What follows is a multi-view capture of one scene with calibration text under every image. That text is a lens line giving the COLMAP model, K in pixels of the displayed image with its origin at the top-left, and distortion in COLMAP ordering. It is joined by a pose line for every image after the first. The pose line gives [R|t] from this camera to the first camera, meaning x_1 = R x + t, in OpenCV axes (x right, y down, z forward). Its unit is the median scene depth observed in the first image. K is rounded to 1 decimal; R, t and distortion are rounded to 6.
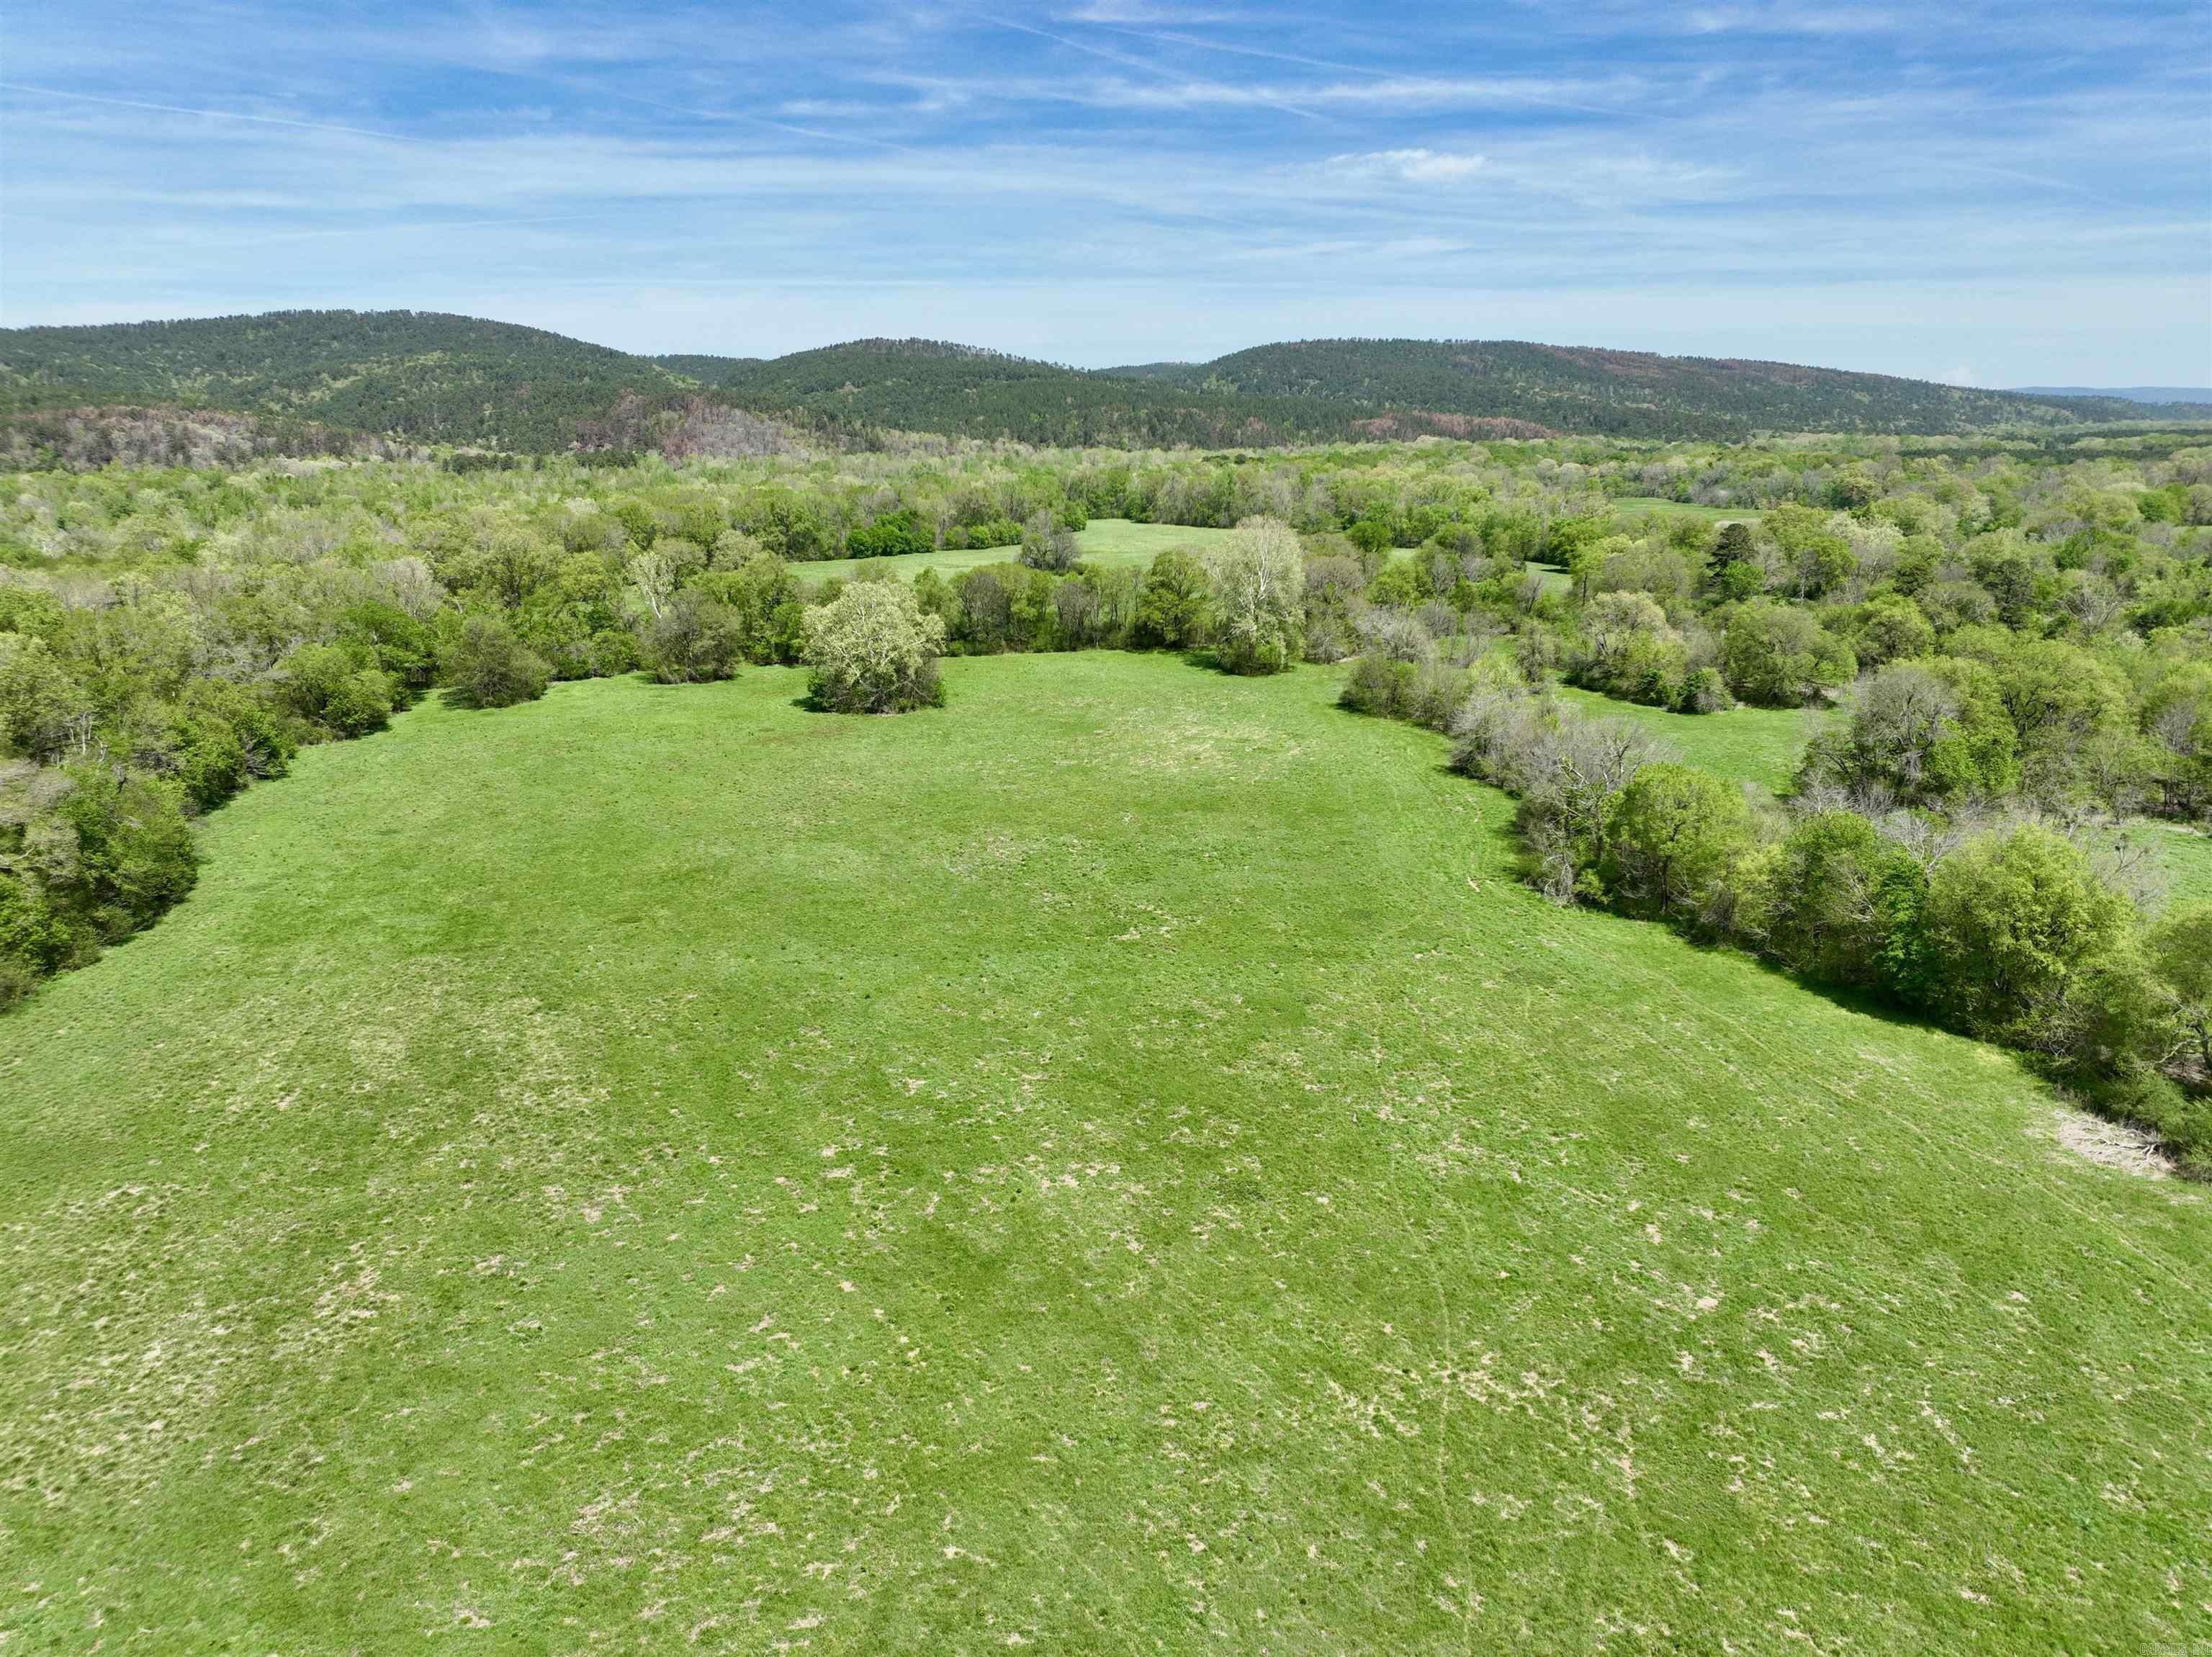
lens RADIAL K [[1569.4, 0, 1112.7], [0, 1569.4, 824.9], [0, 0, 1]] dist [-0.000654, 0.024589]
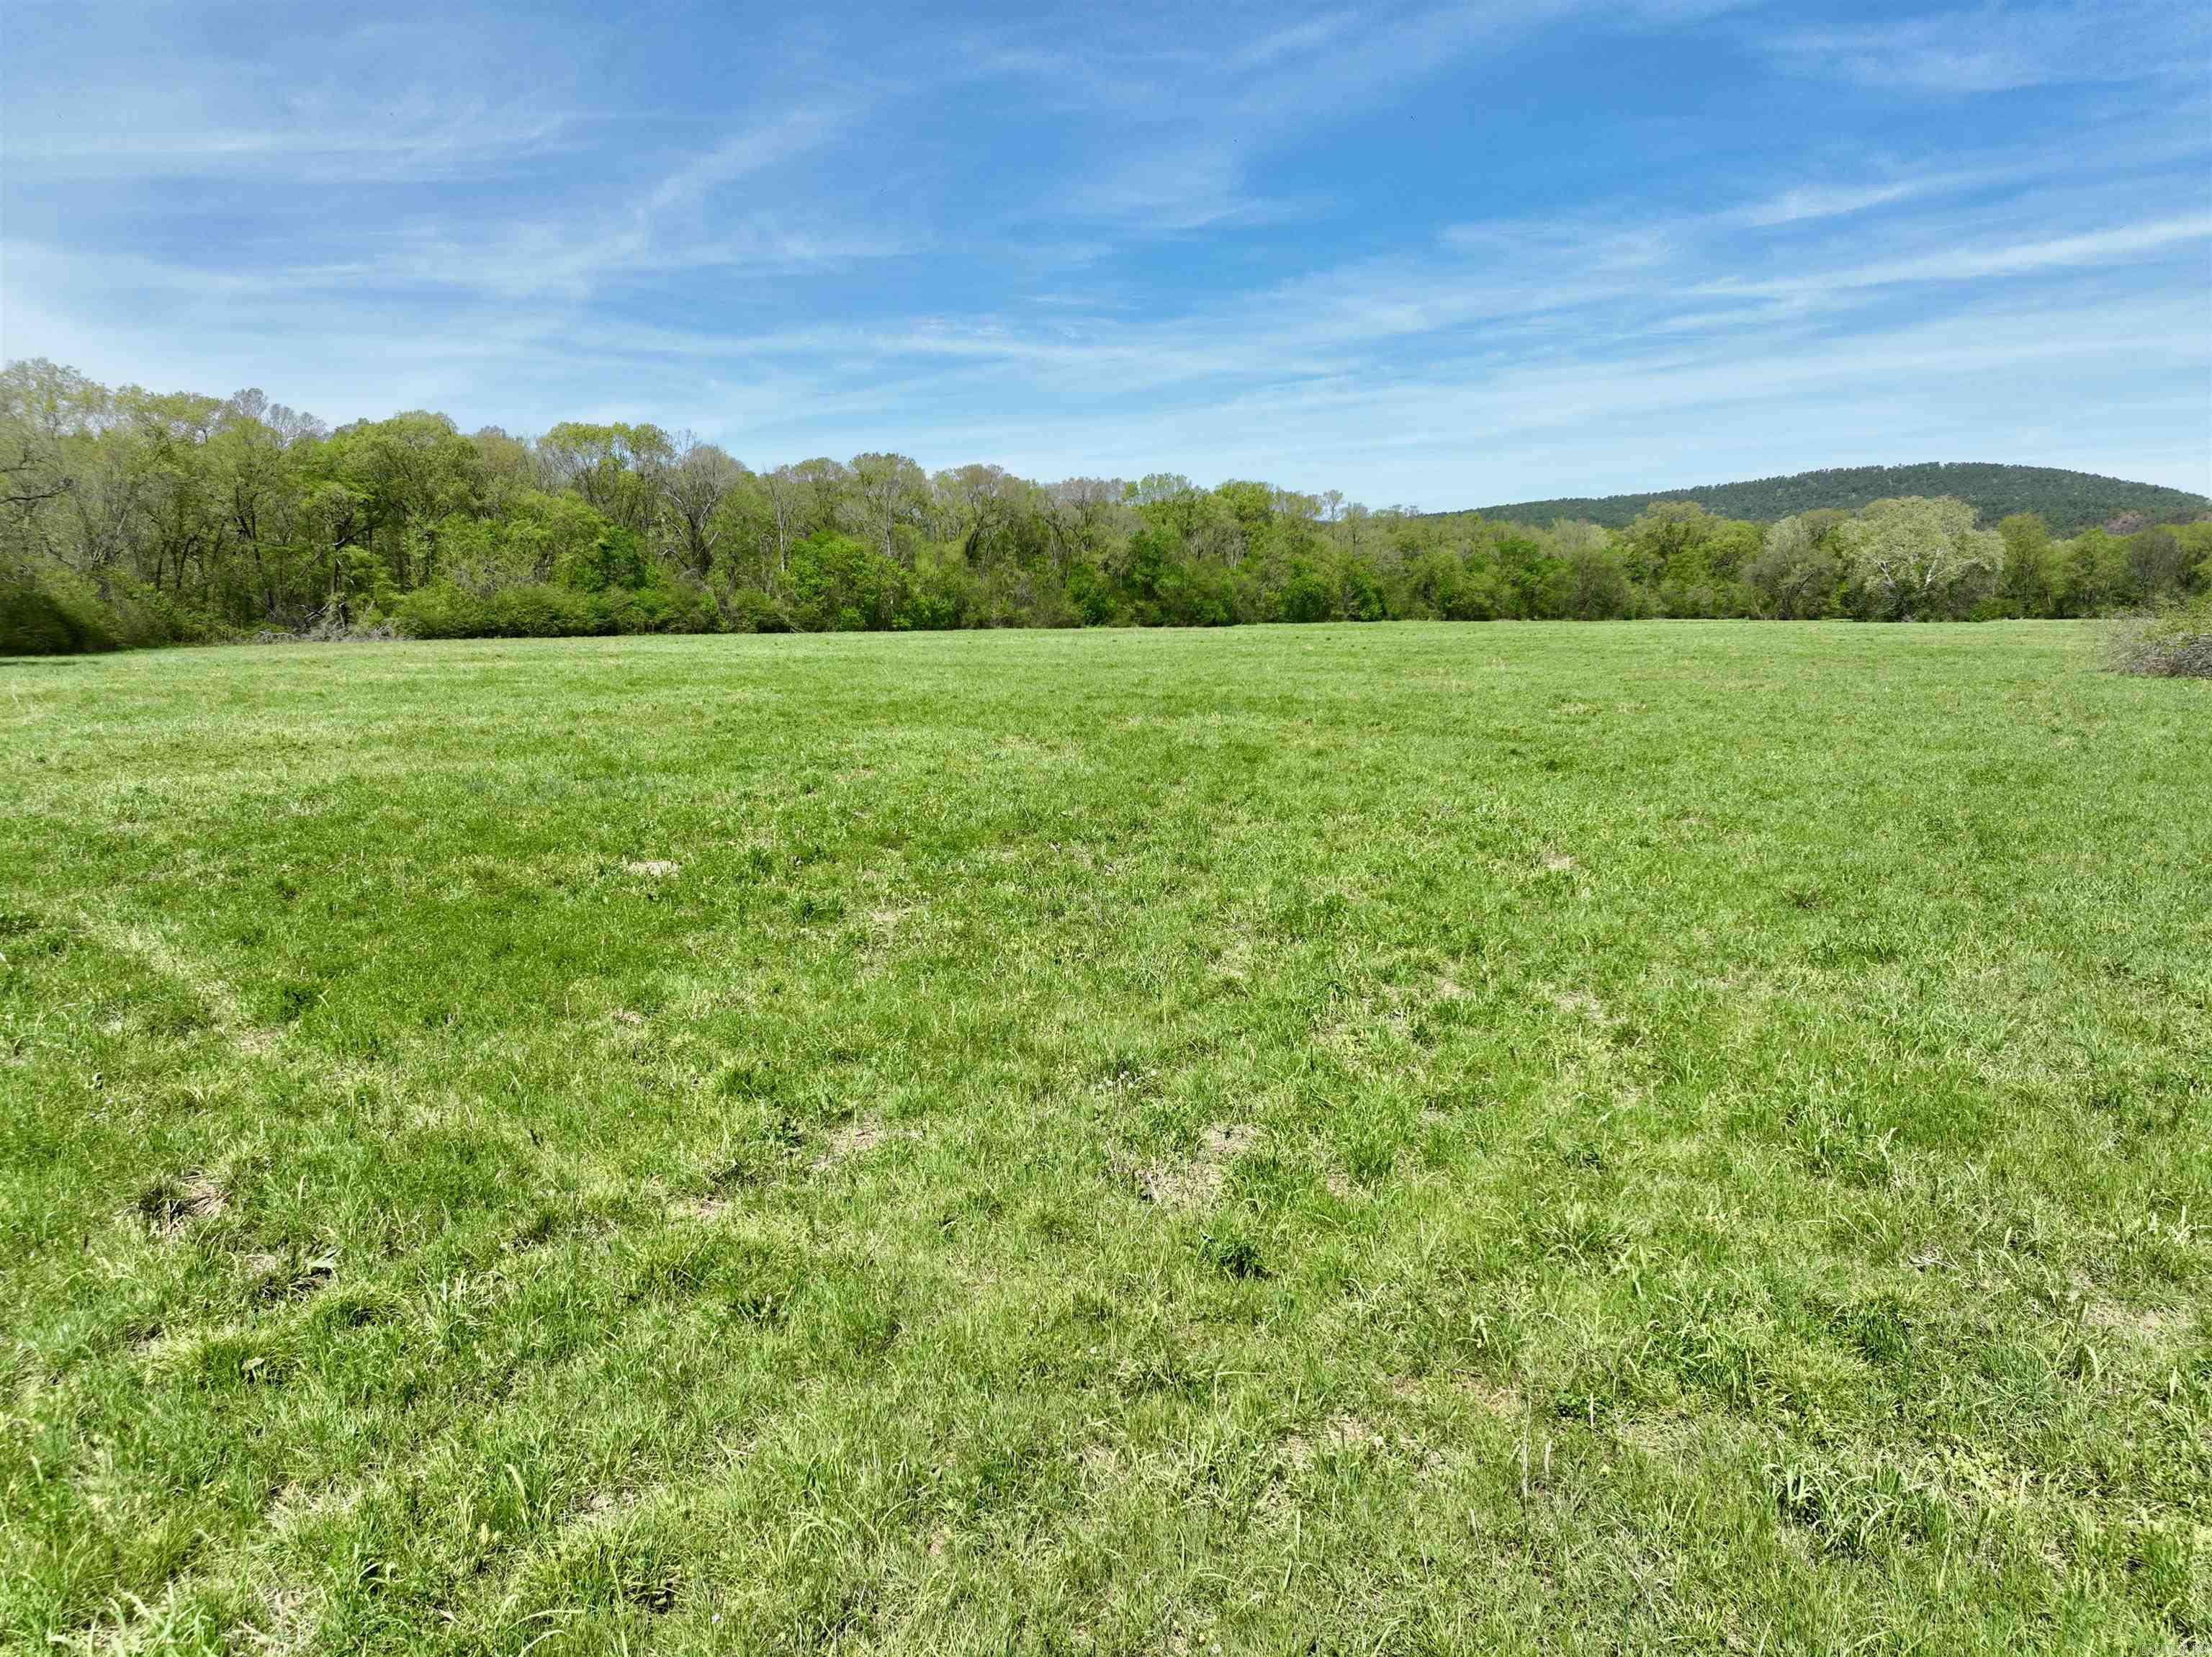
lens RADIAL K [[1569.4, 0, 1102.3], [0, 1569.4, 831.5], [0, 0, 1]] dist [-0.000654, 0.024589]
pose [[0.613548, 0.118466, -0.780720, 0.064803], [-0.199633, 0.979836, -0.008207, 0.032655], [0.764006, 0.160893, 0.624827, 0.001164]]
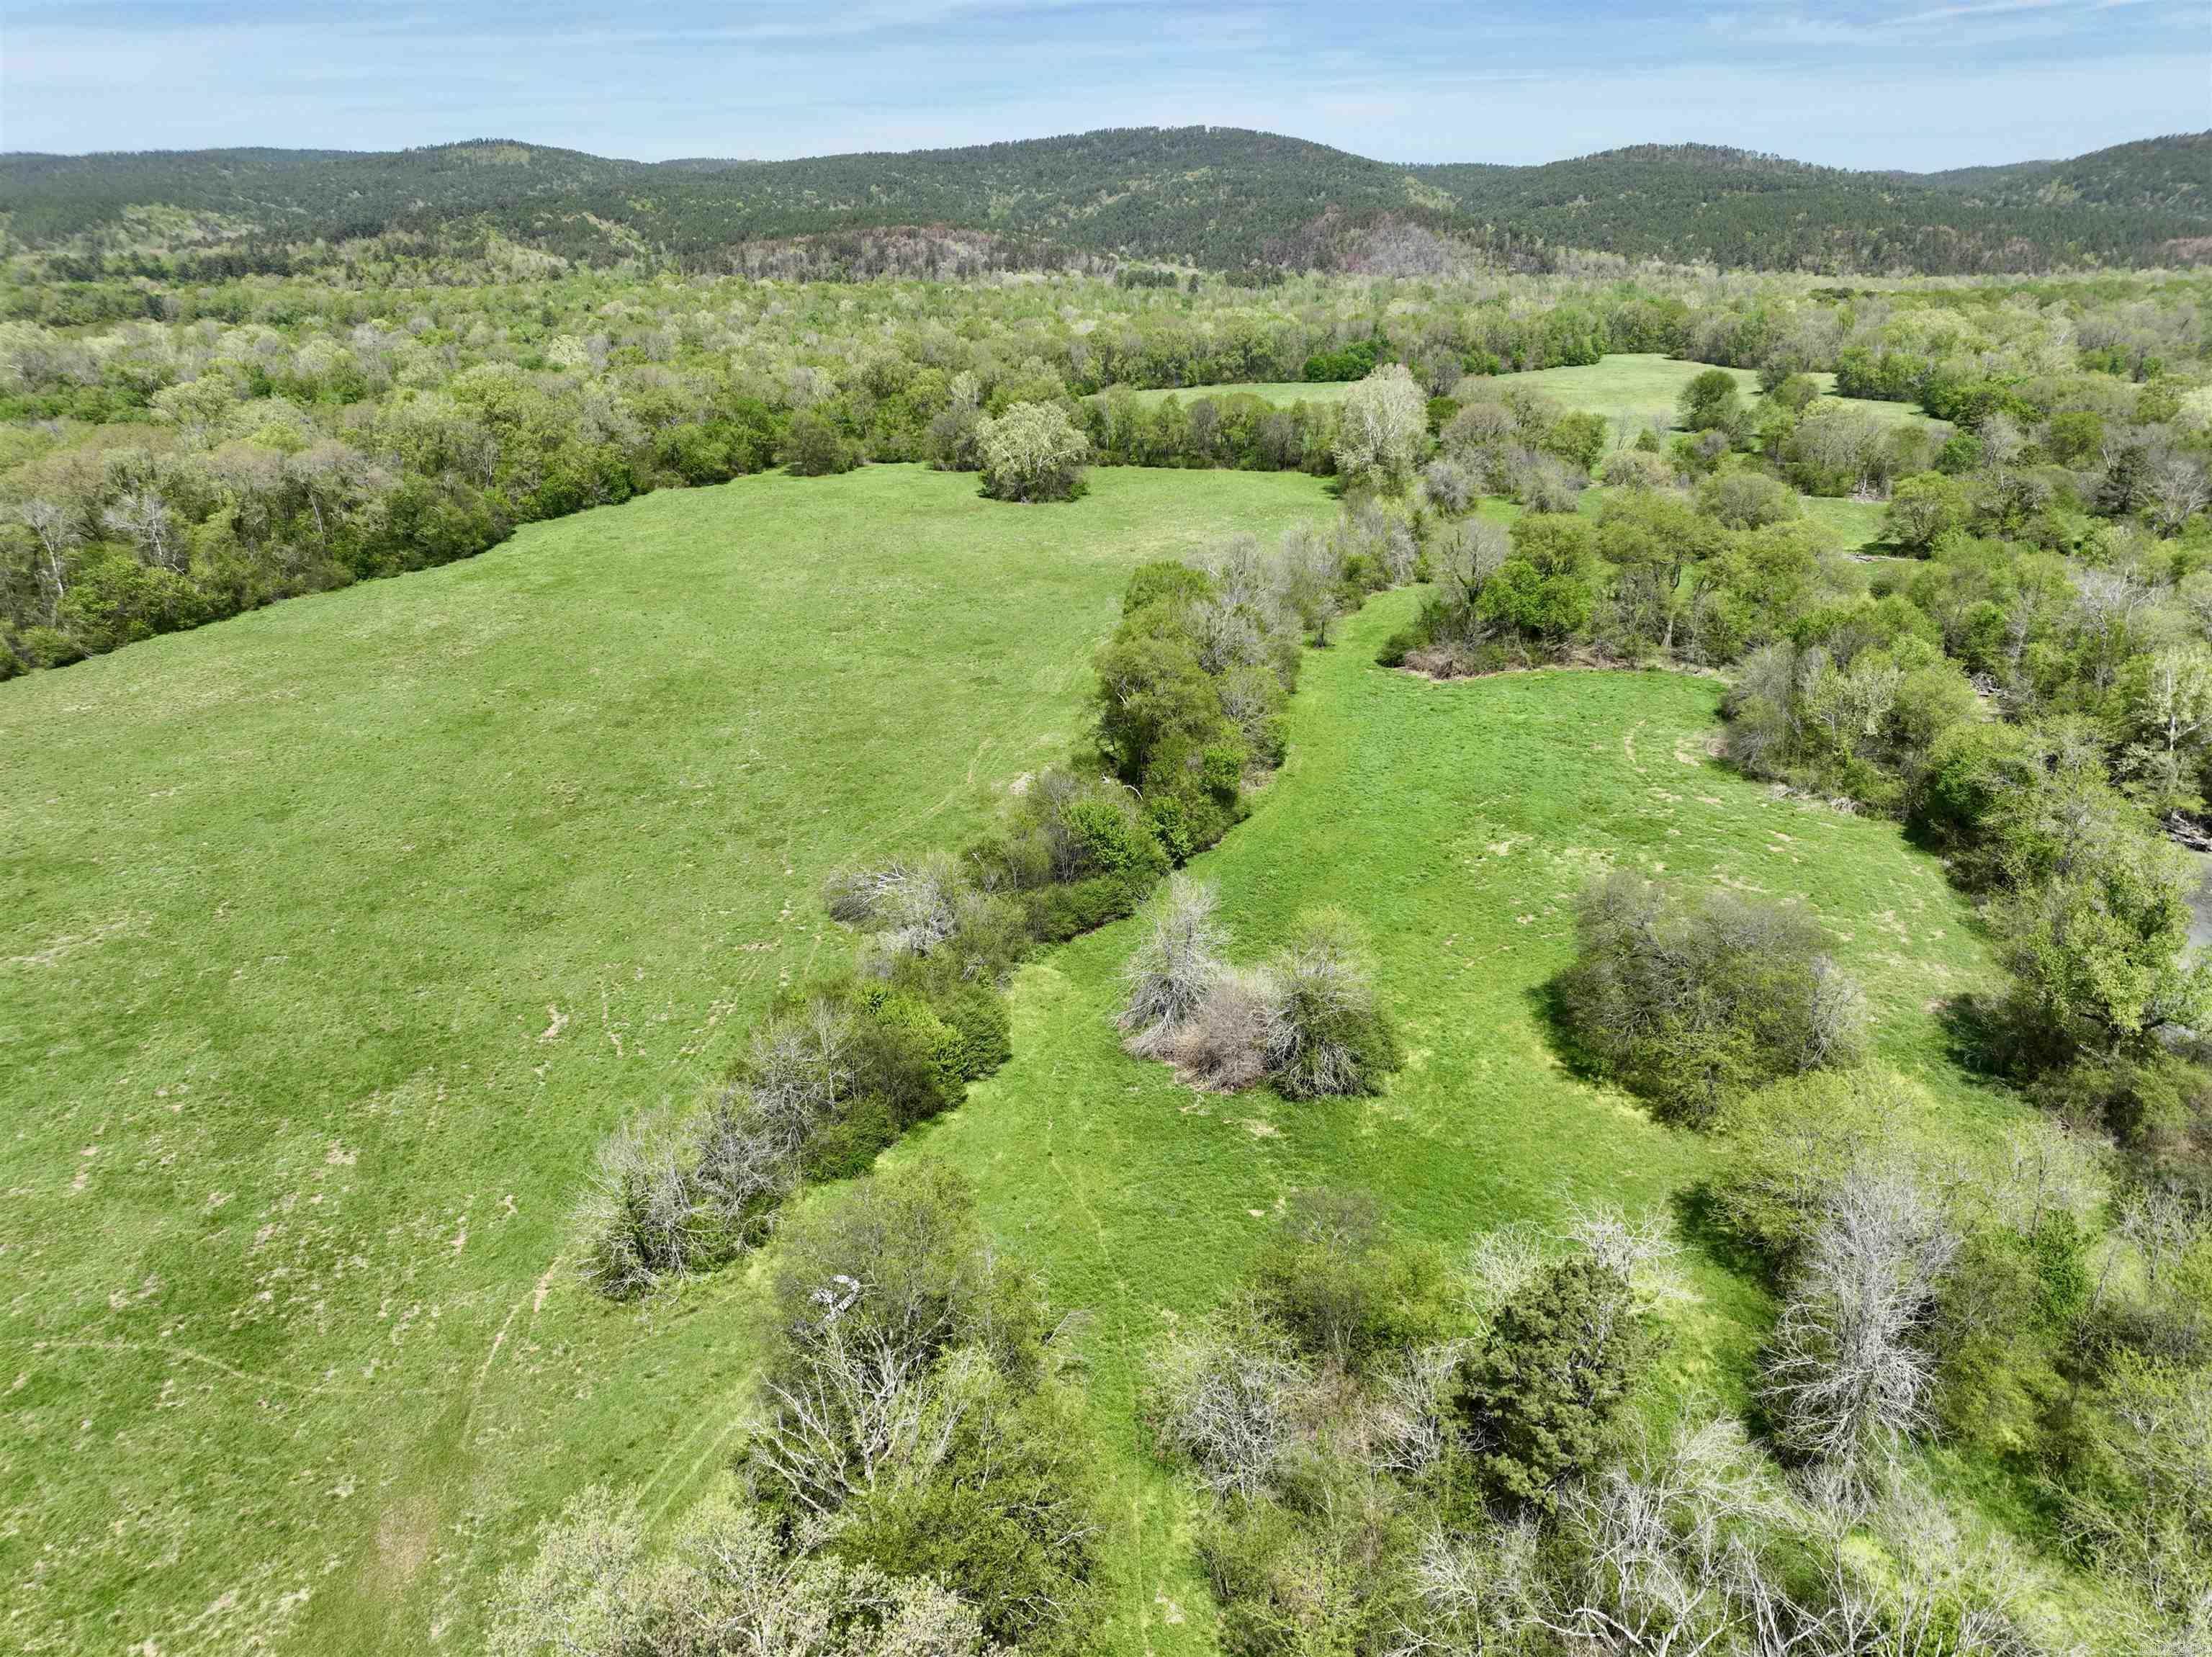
lens RADIAL K [[1569.4, 0, 1104.1], [0, 1569.4, 832.1], [0, 0, 1]] dist [-0.000654, 0.024589]
pose [[0.875652, 0.180123, -0.448094, 0.109357], [-0.126955, 0.981064, 0.146274, 0.000239], [0.465956, -0.071197, 0.881939, -0.033765]]
